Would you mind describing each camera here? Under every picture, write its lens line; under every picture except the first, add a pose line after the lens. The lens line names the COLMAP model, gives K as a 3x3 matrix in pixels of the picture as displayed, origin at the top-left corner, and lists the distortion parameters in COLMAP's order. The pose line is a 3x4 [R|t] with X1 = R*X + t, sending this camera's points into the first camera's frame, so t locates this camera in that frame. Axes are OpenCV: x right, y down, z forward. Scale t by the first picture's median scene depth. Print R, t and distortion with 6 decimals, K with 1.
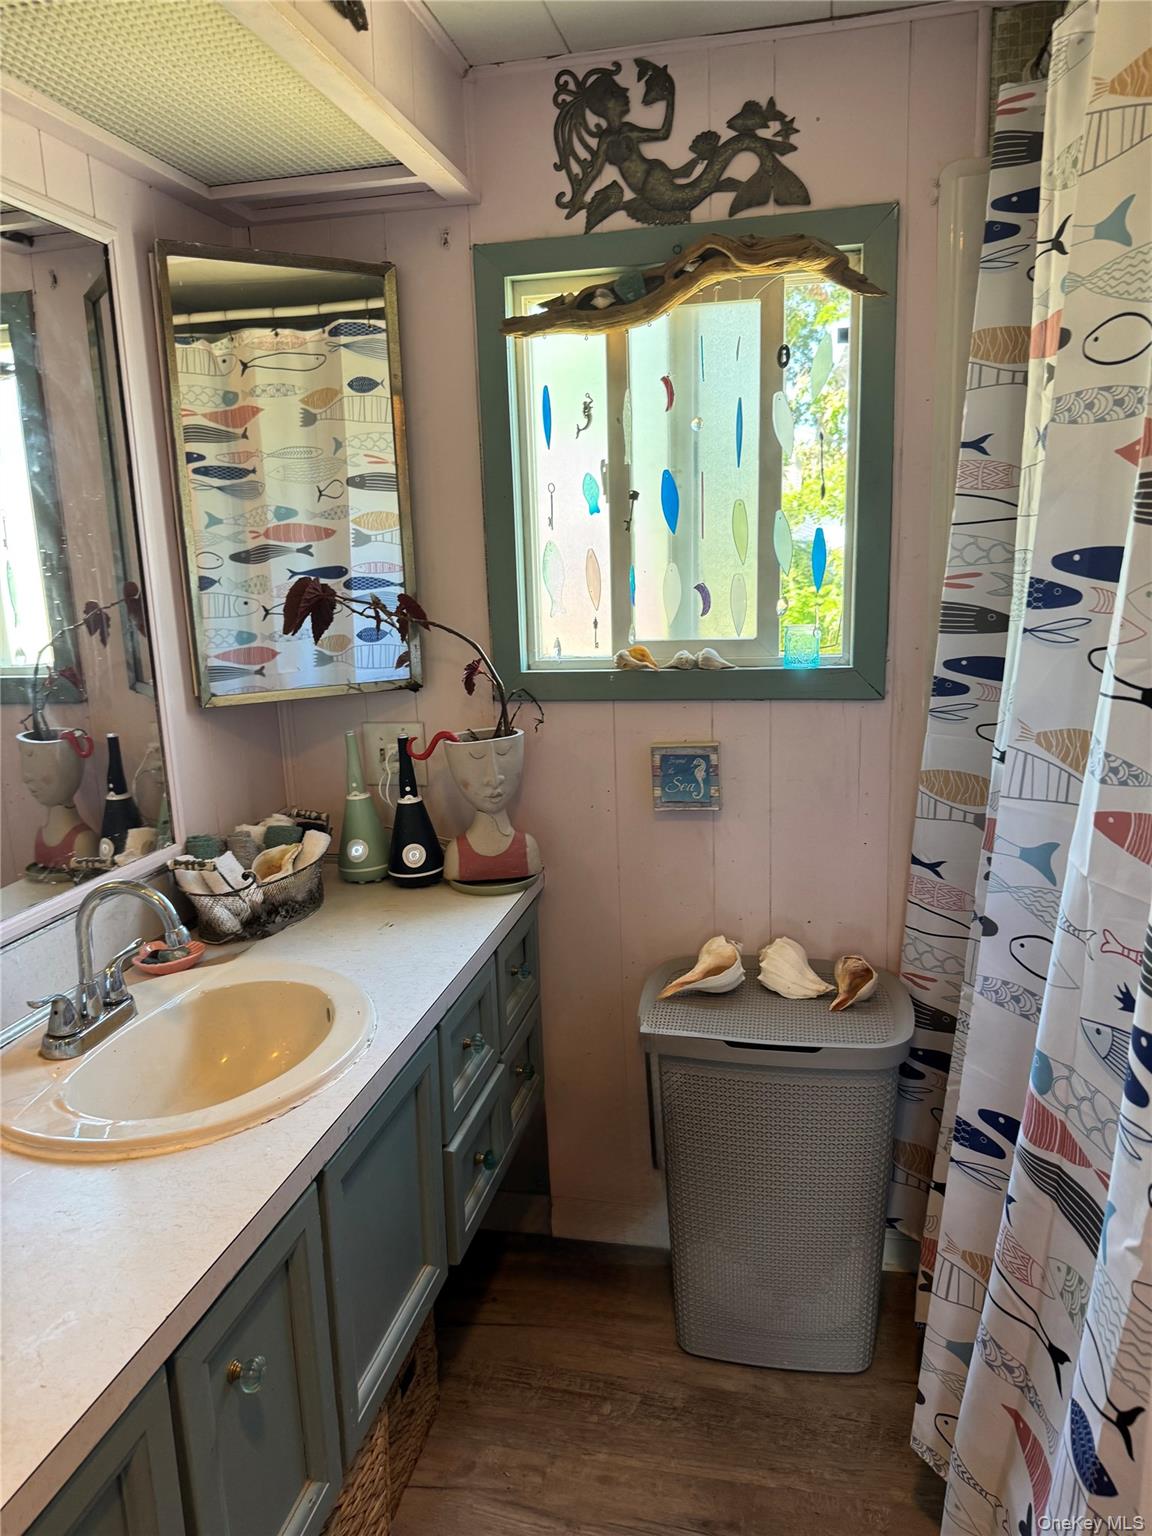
lens RADIAL K [[1087.2, 0, 574.3], [0, 1087.2, 784.7], [0, 0, 1]] dist [0.085006, -0.124335]
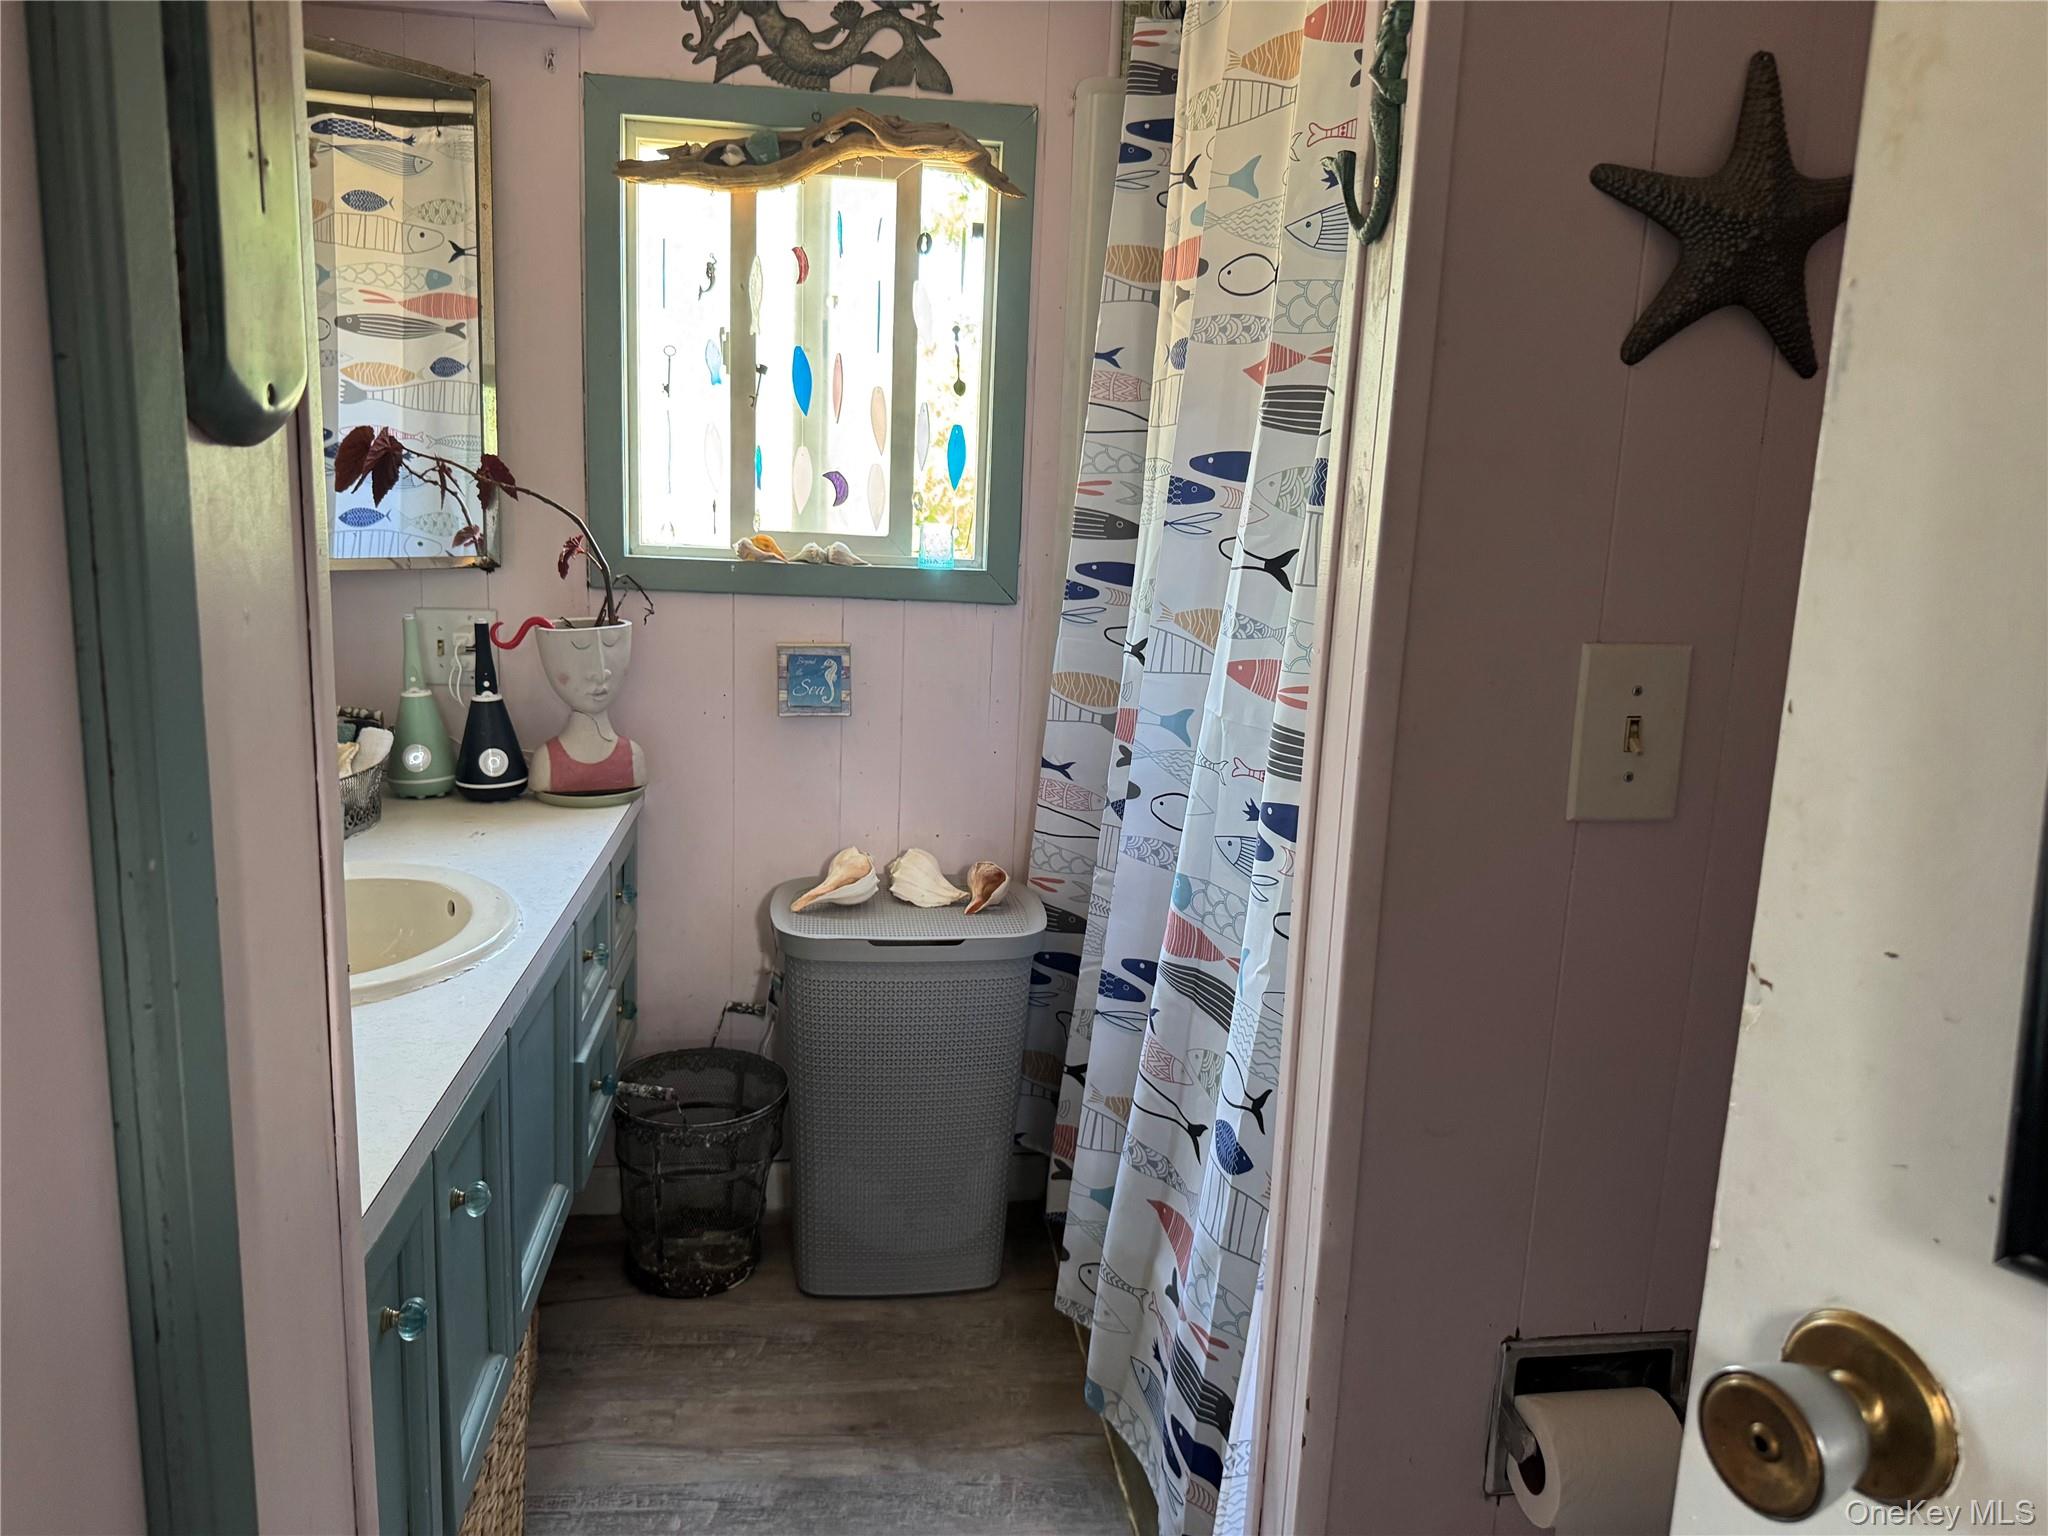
lens RADIAL K [[1452.5, 0, 1024.0], [0, 1452.5, 768.0], [0, 0, 1]] dist [0.148162, -0.281321]
pose [[0.941003, 0.008924, 0.338280, -0.161803], [-0.004104, 0.999880, -0.014961, 0.093369], [-0.338373, 0.012690, 0.940927, -0.250686]]
